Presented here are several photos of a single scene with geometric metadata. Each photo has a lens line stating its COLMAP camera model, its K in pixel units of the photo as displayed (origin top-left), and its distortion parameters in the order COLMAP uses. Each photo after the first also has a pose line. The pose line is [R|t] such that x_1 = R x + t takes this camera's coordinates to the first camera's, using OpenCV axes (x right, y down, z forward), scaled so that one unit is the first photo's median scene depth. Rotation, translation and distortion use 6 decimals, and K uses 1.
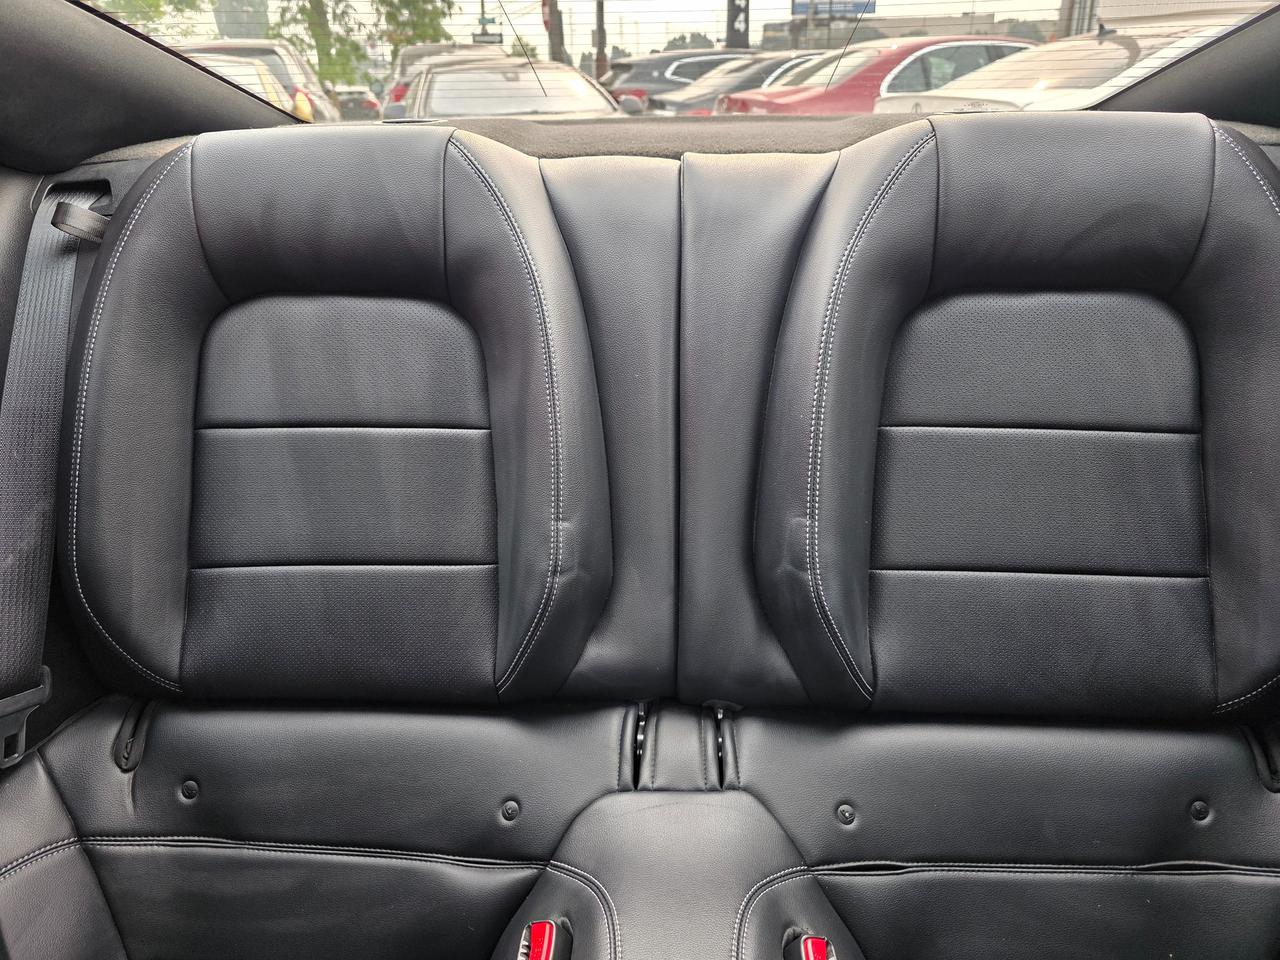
lens RADIAL K [[857.6, 0, 628.5], [0, 857.6, 475.9], [0, 0, 1]] dist [0.060415, -0.063382]
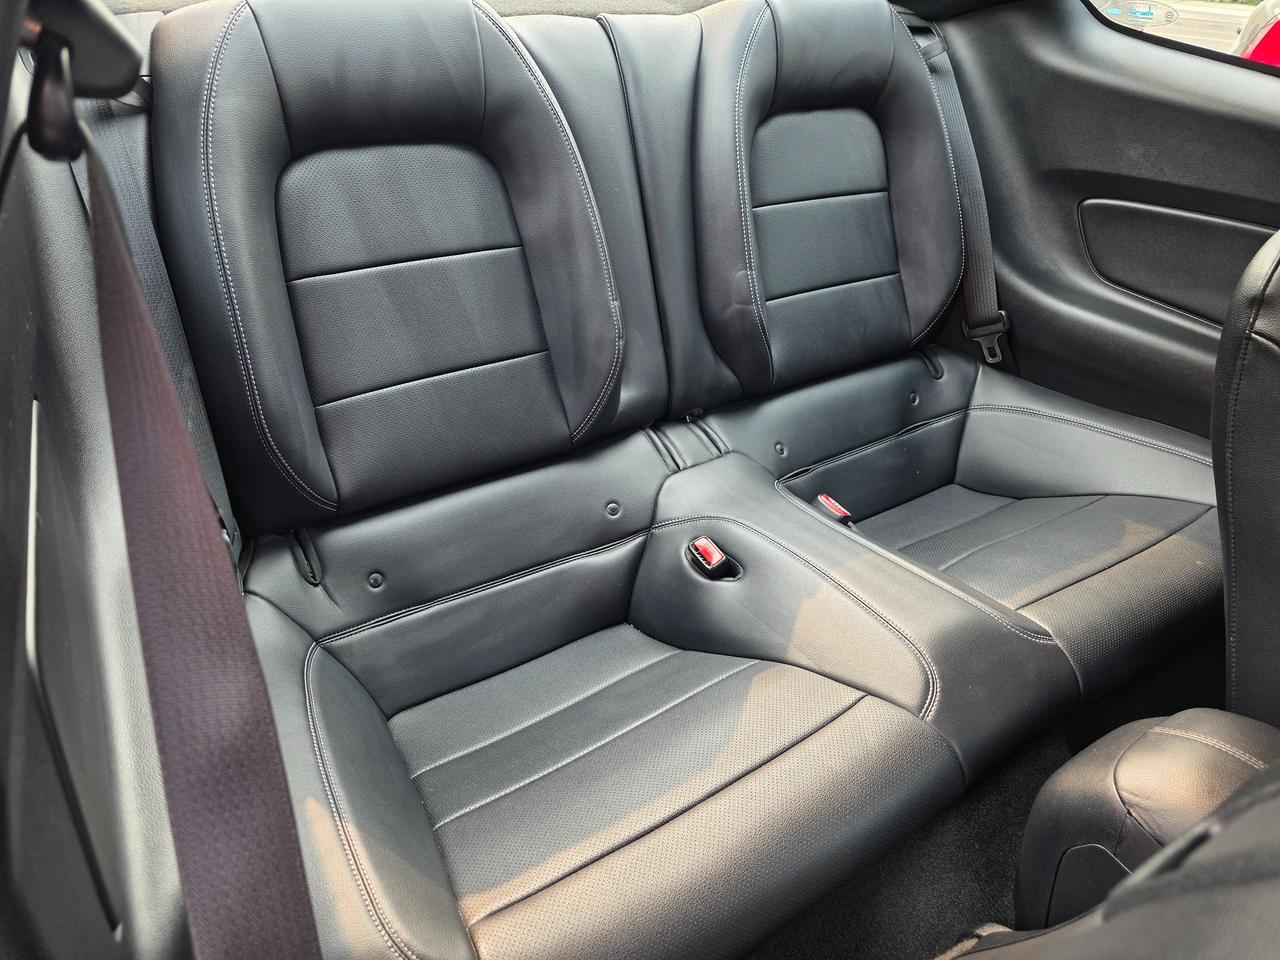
lens RADIAL K [[857.6, 0, 628.5], [0, 857.6, 475.9], [0, 0, 1]] dist [0.060415, -0.063382]
pose [[0.799003, -0.276864, 0.533798, -0.858808], [0.177258, 0.956698, 0.230885, 0.005698], [-0.574607, -0.089857, 0.813482, -0.176848]]
